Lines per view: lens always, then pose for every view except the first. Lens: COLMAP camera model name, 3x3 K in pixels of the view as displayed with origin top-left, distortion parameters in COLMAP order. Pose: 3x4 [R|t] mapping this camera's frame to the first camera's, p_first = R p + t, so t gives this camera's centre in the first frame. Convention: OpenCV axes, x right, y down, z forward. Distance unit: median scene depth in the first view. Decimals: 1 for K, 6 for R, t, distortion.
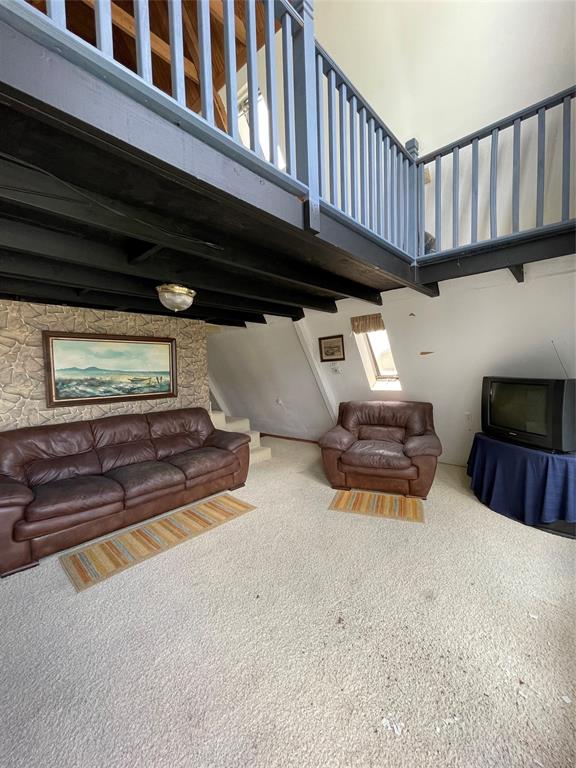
lens RADIAL K [[310.4, 0, 292.4], [0, 310.4, 386.2], [0, 0, 1]] dist [-0.006999, 0.001171]
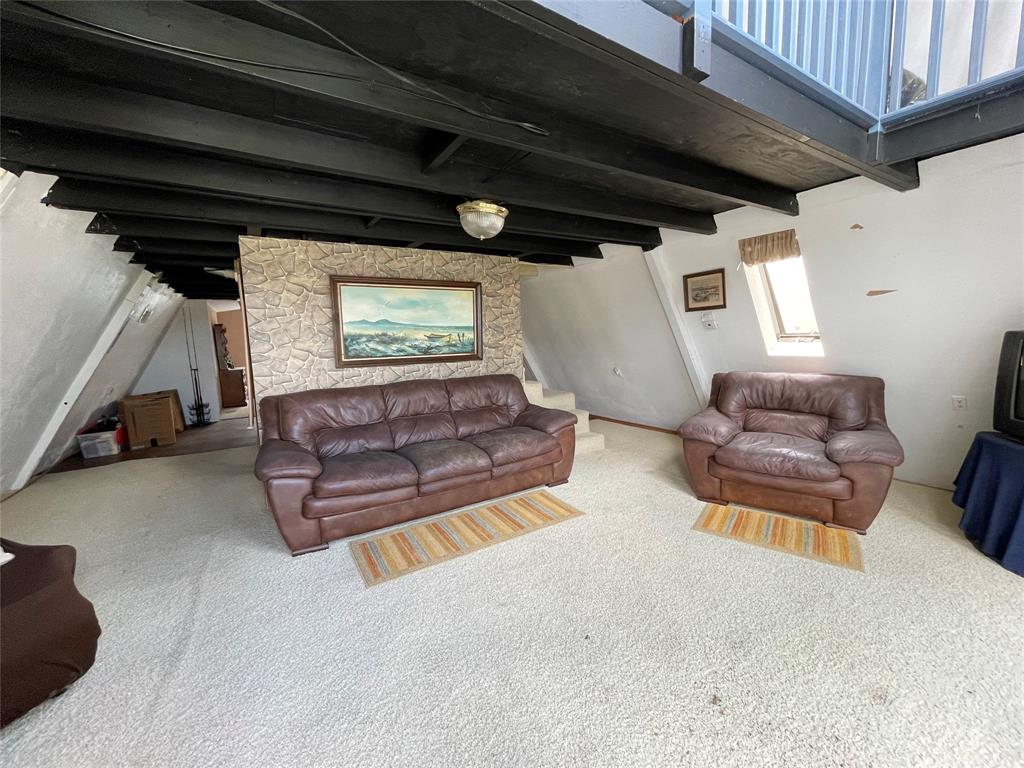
lens RADIAL K [[413.9, 0, 510.4], [0, 413.9, 381.4], [0, 0, 1]] dist [-0.006999, 0.001171]
pose [[0.958787, 0.031835, -0.282338, -0.020196], [-0.012922, 0.997561, 0.068599, 0.022538], [0.283833, -0.062123, 0.956859, 0.054443]]
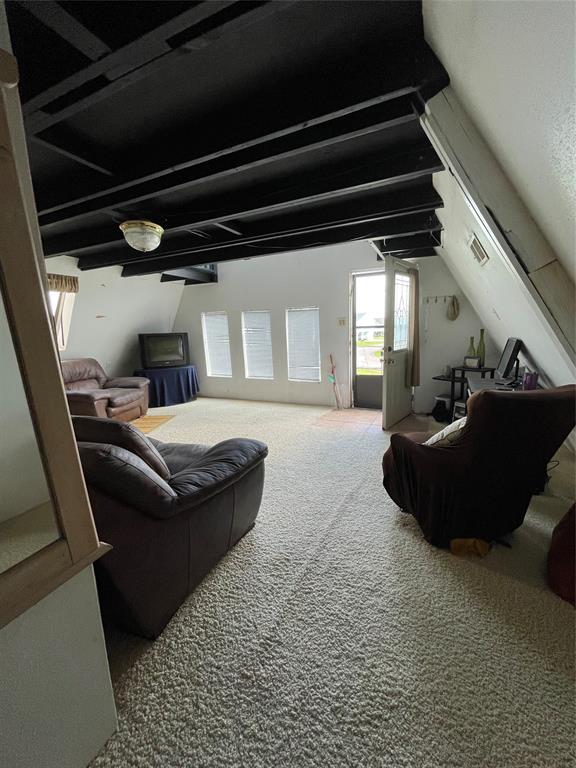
lens RADIAL K [[310.4, 0, 291.1], [0, 310.4, 385.6], [0, 0, 1]] dist [-0.006999, 0.001171]
pose [[-0.310964, -0.146420, 0.939075, -1.415091], [0.093692, 0.978527, 0.183596, 0.015323], [-0.945792, 0.145076, -0.290568, 0.886337]]
